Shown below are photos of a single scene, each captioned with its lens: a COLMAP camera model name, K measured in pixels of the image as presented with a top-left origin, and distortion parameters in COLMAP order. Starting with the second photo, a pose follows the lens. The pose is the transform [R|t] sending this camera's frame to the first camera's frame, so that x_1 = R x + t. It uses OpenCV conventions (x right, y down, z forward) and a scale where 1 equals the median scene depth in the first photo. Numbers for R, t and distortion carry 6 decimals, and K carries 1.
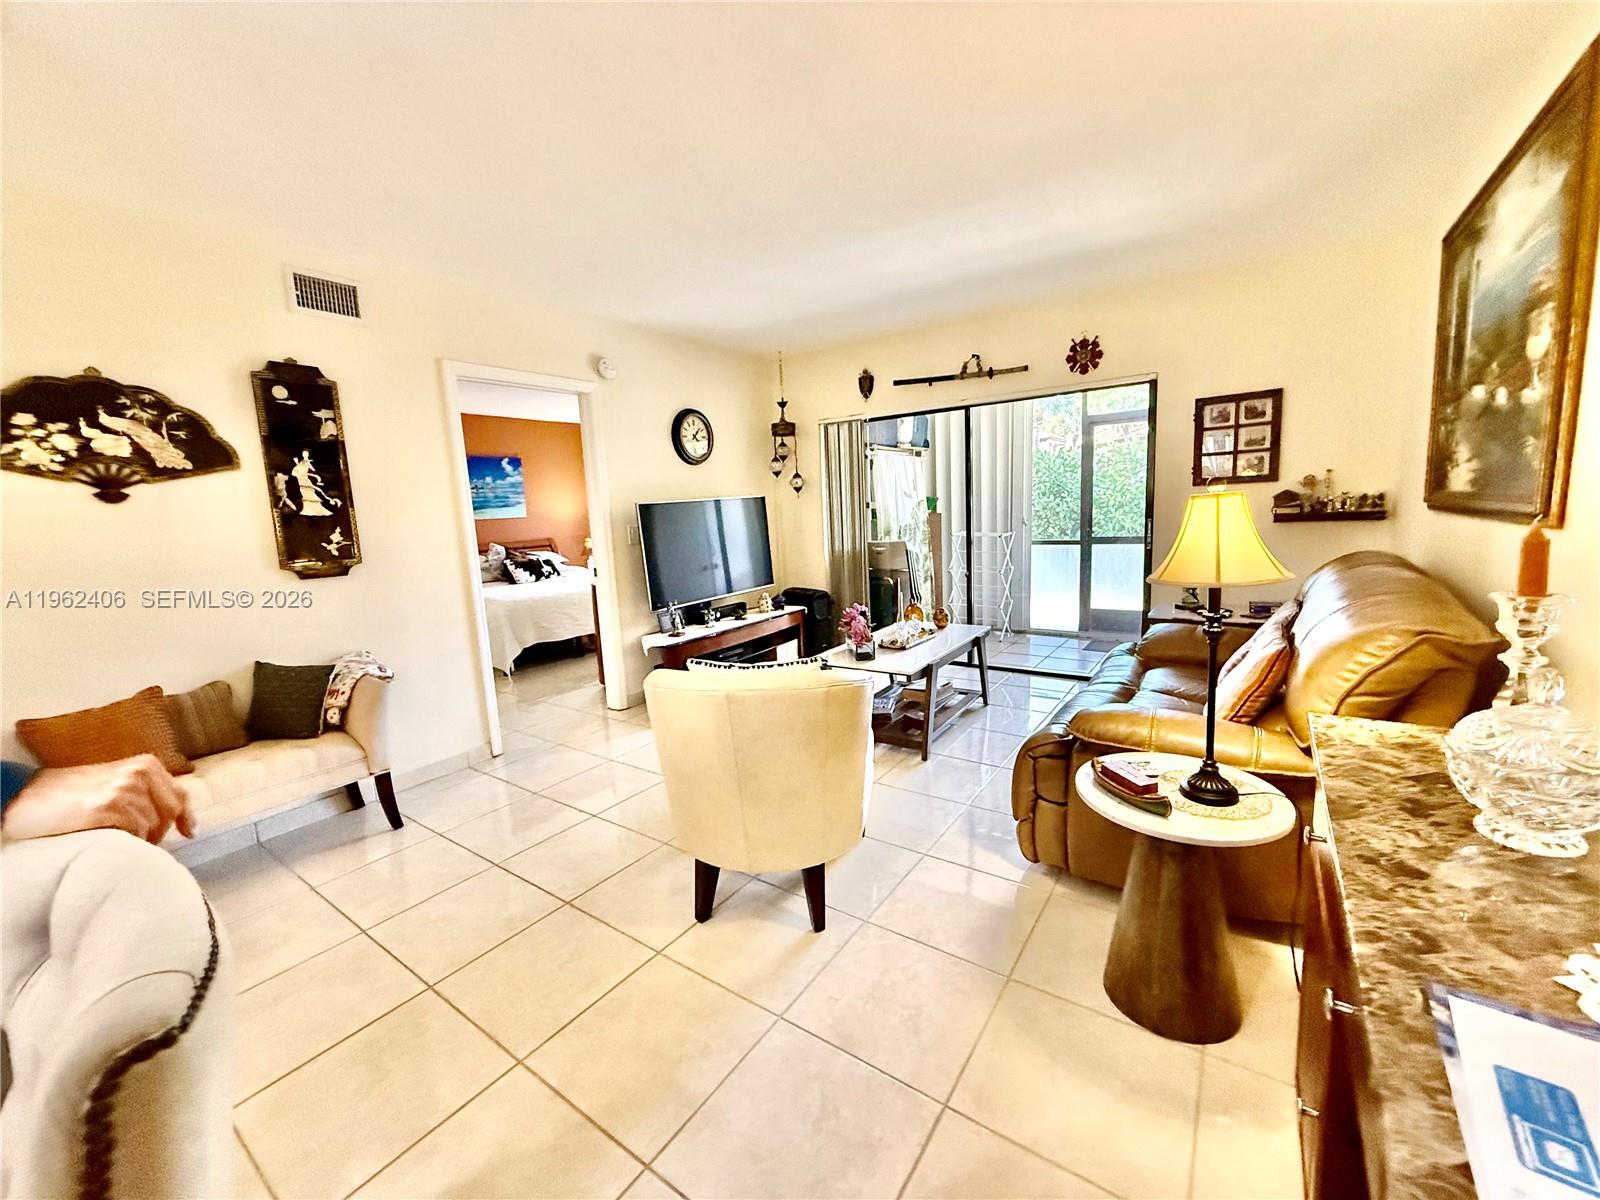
lens RADIAL K [[639.8, 0, 790.5], [0, 639.8, 599.9], [0, 0, 1]] dist [-0.001032, 0.000232]
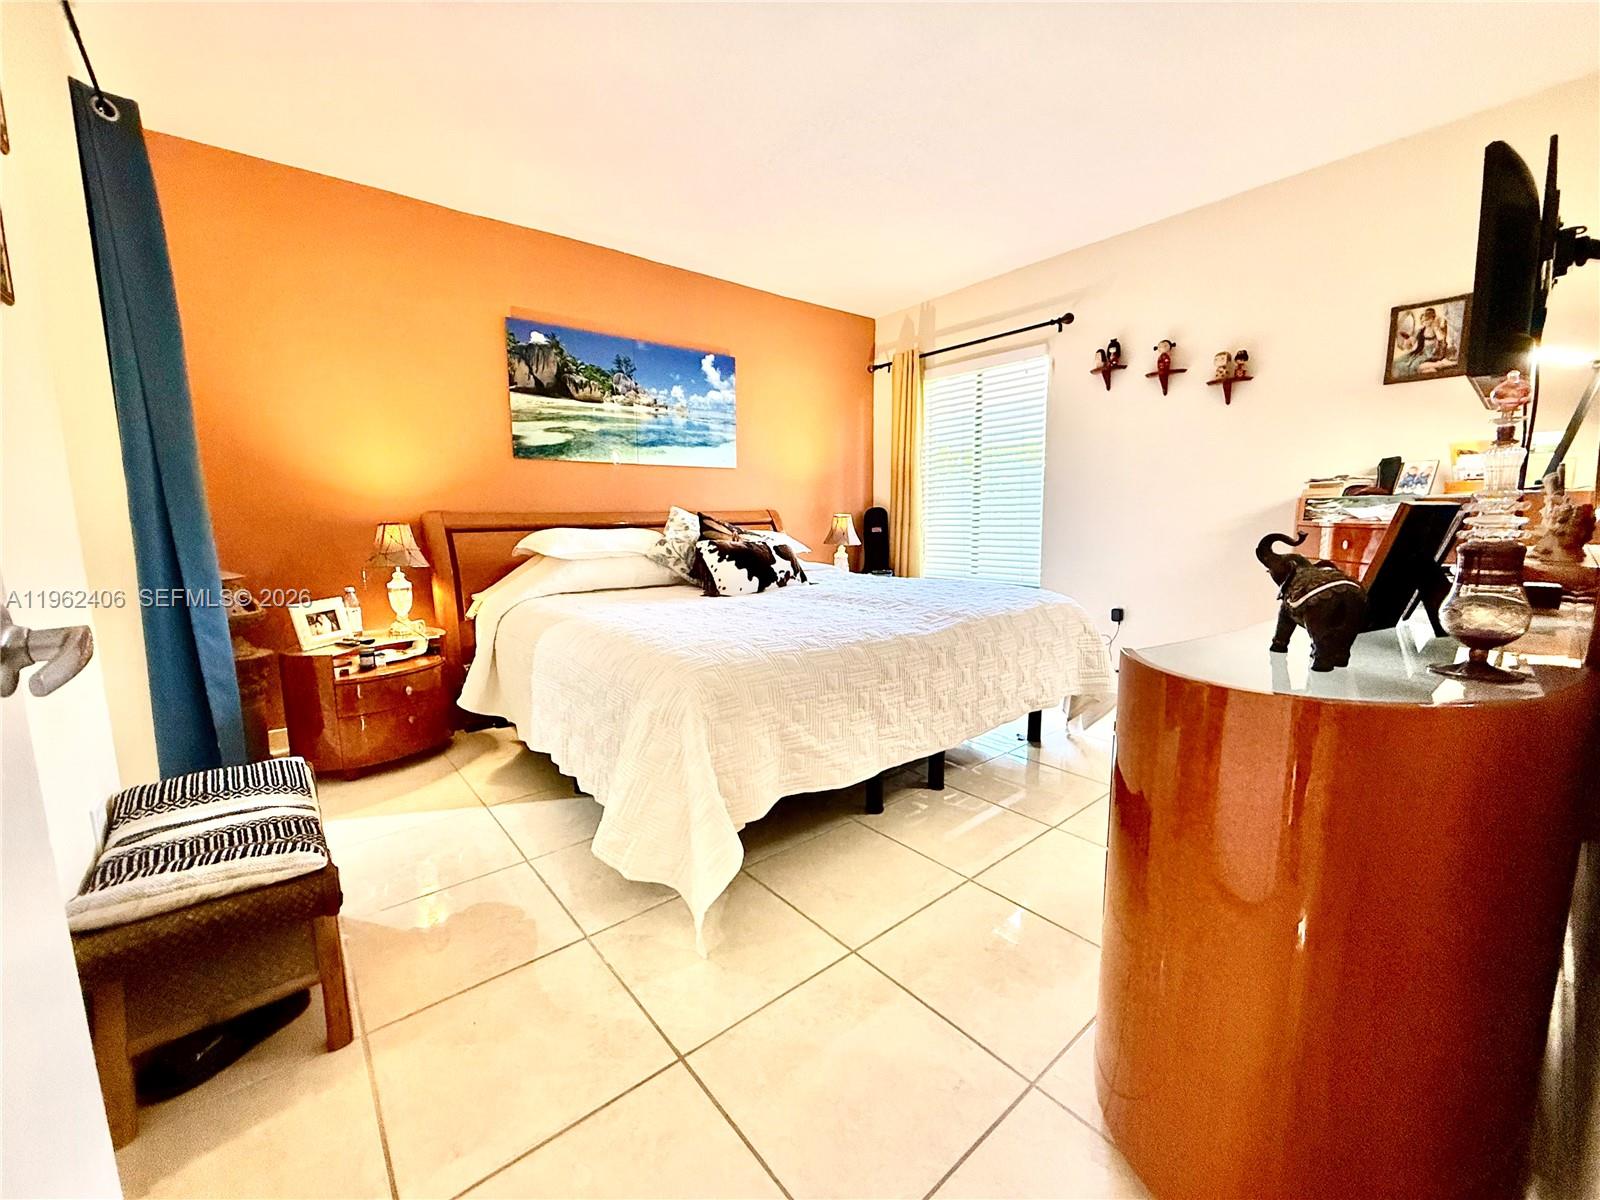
lens RADIAL K [[639.8, 0, 790.5], [0, 639.8, 599.9], [0, 0, 1]] dist [-0.001032, 0.000232]
pose [[0.966388, 0.070325, -0.247282, -0.259490], [-0.072005, 0.997402, 0.002253, -0.025445], [0.246798, 0.015628, 0.968941, 0.557673]]
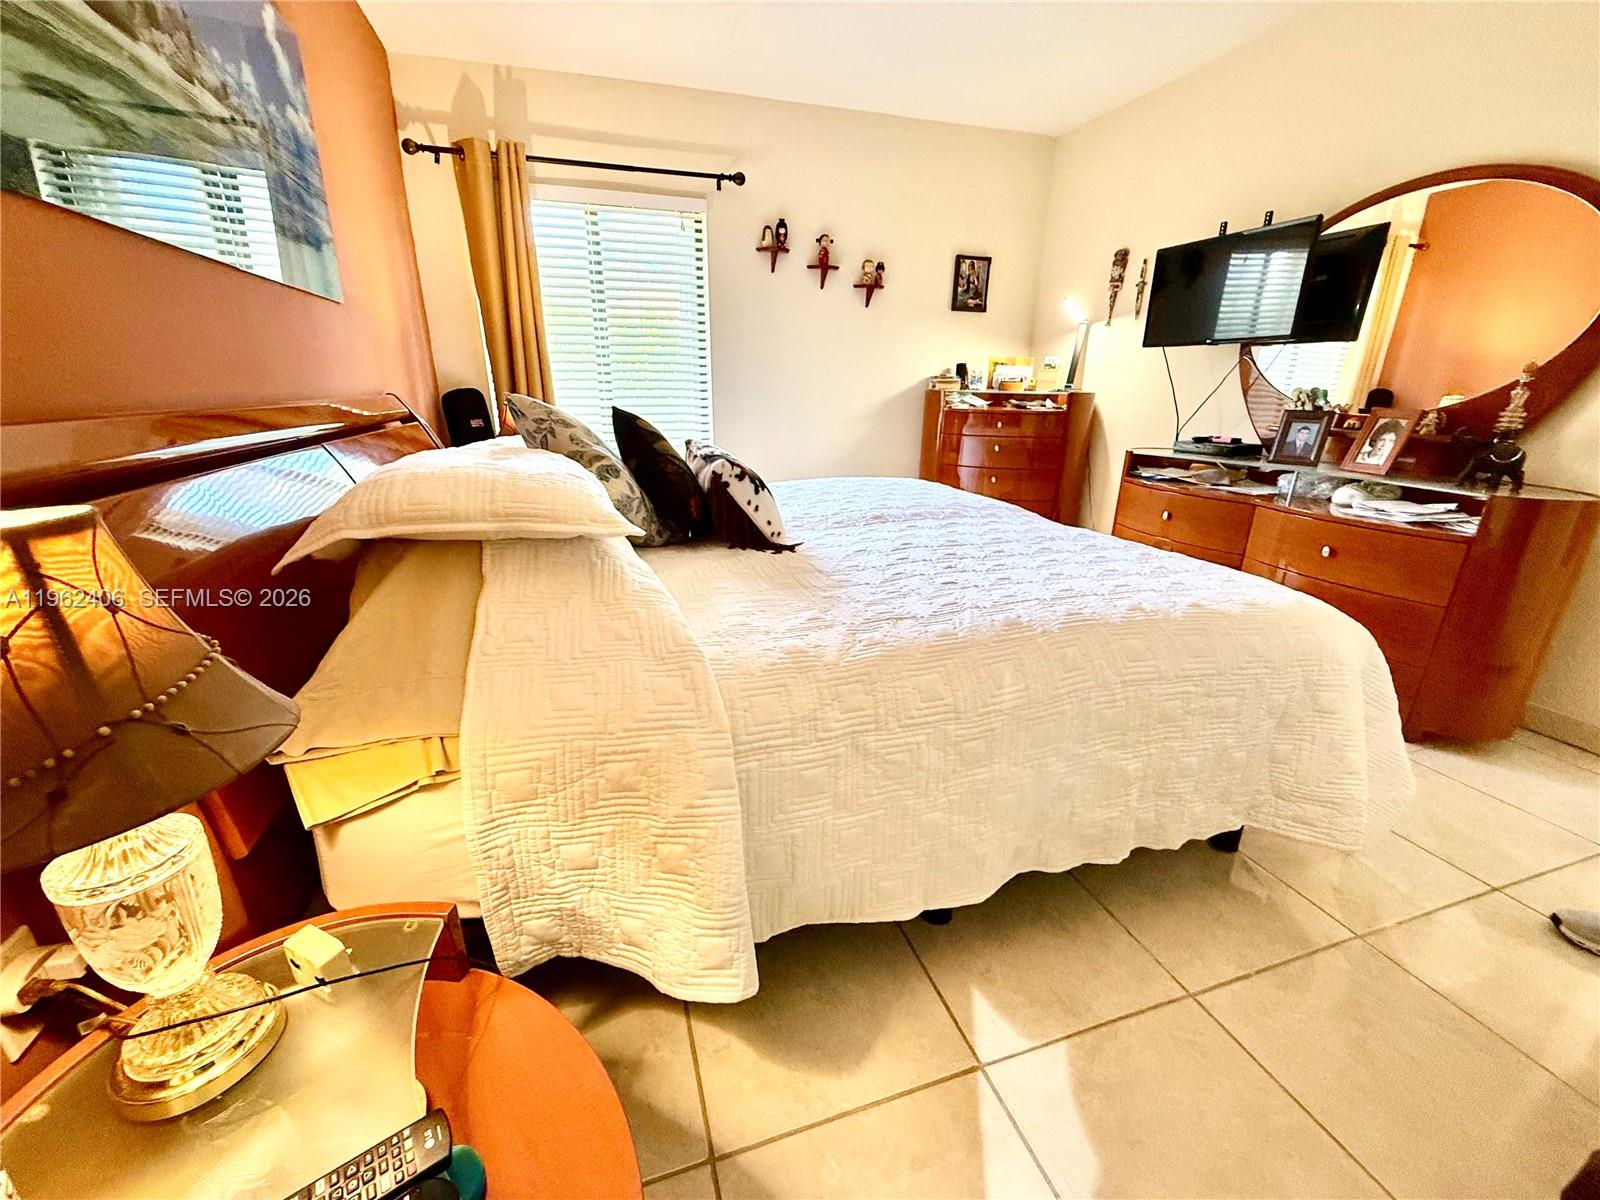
lens RADIAL K [[639.8, 0, 790.5], [0, 639.8, 599.9], [0, 0, 1]] dist [-0.001032, 0.000232]
pose [[0.595081, -0.206262, 0.776746, -0.630935], [0.081889, 0.977036, 0.196711, -0.055641], [-0.799483, -0.053452, 0.598306, 0.803818]]
